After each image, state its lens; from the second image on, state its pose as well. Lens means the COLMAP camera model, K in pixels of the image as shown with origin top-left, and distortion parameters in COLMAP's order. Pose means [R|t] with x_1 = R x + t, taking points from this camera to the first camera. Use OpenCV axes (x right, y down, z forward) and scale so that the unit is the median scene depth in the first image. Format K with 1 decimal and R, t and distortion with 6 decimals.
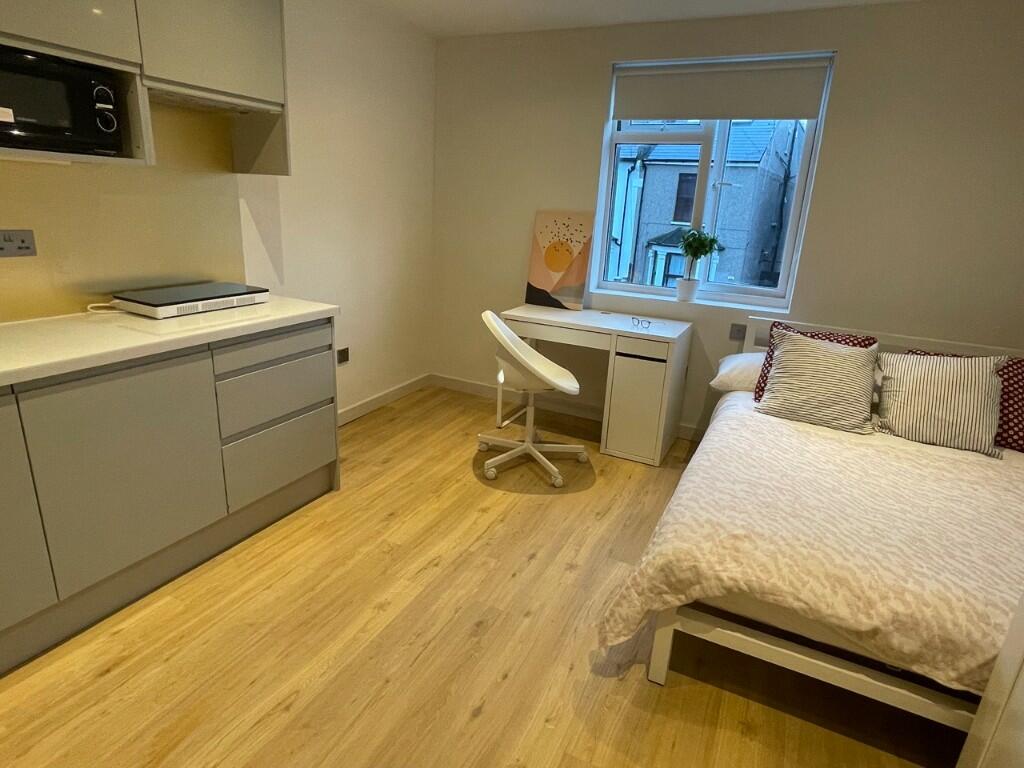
lens RADIAL K [[579.1, 0, 512.9], [0, 579.1, 380.2], [0, 0, 1]] dist [0.007966, -0.019176]
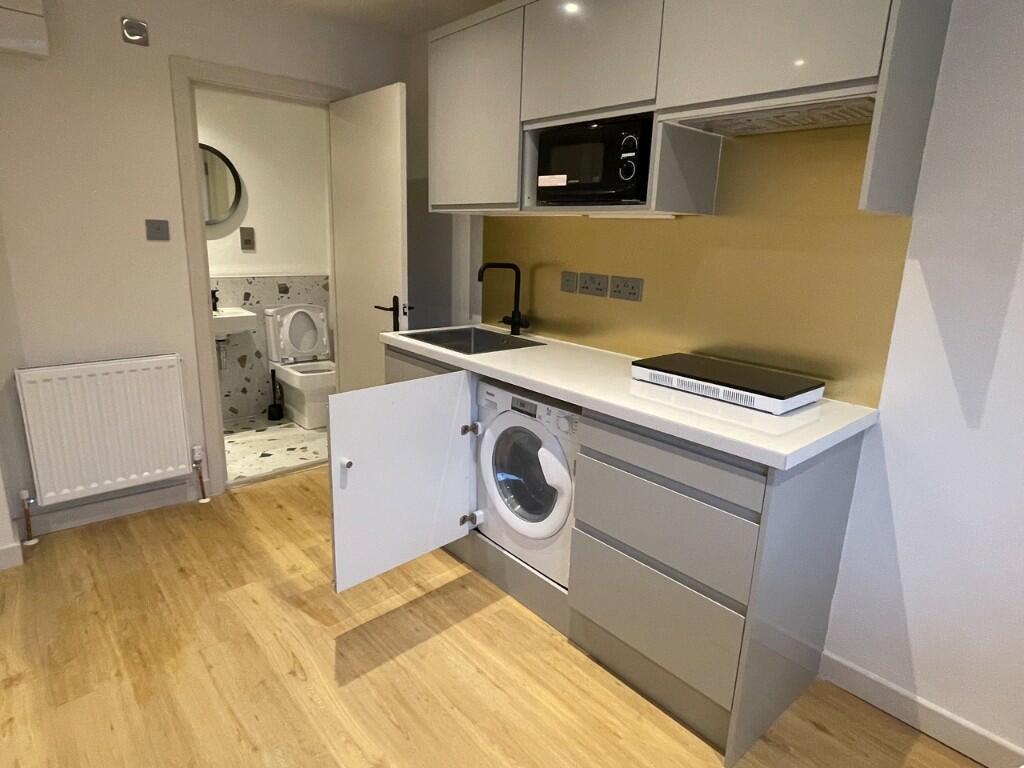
lens RADIAL K [[580.4, 0, 511.8], [0, 580.4, 380.6], [0, 0, 1]] dist [-0.017052, 0.012273]
pose [[-0.379123, 0.159512, -0.911494, 0.317358], [-0.327012, 0.898375, 0.293232, -0.341558], [0.865638, 0.409241, -0.288432, 1.226011]]
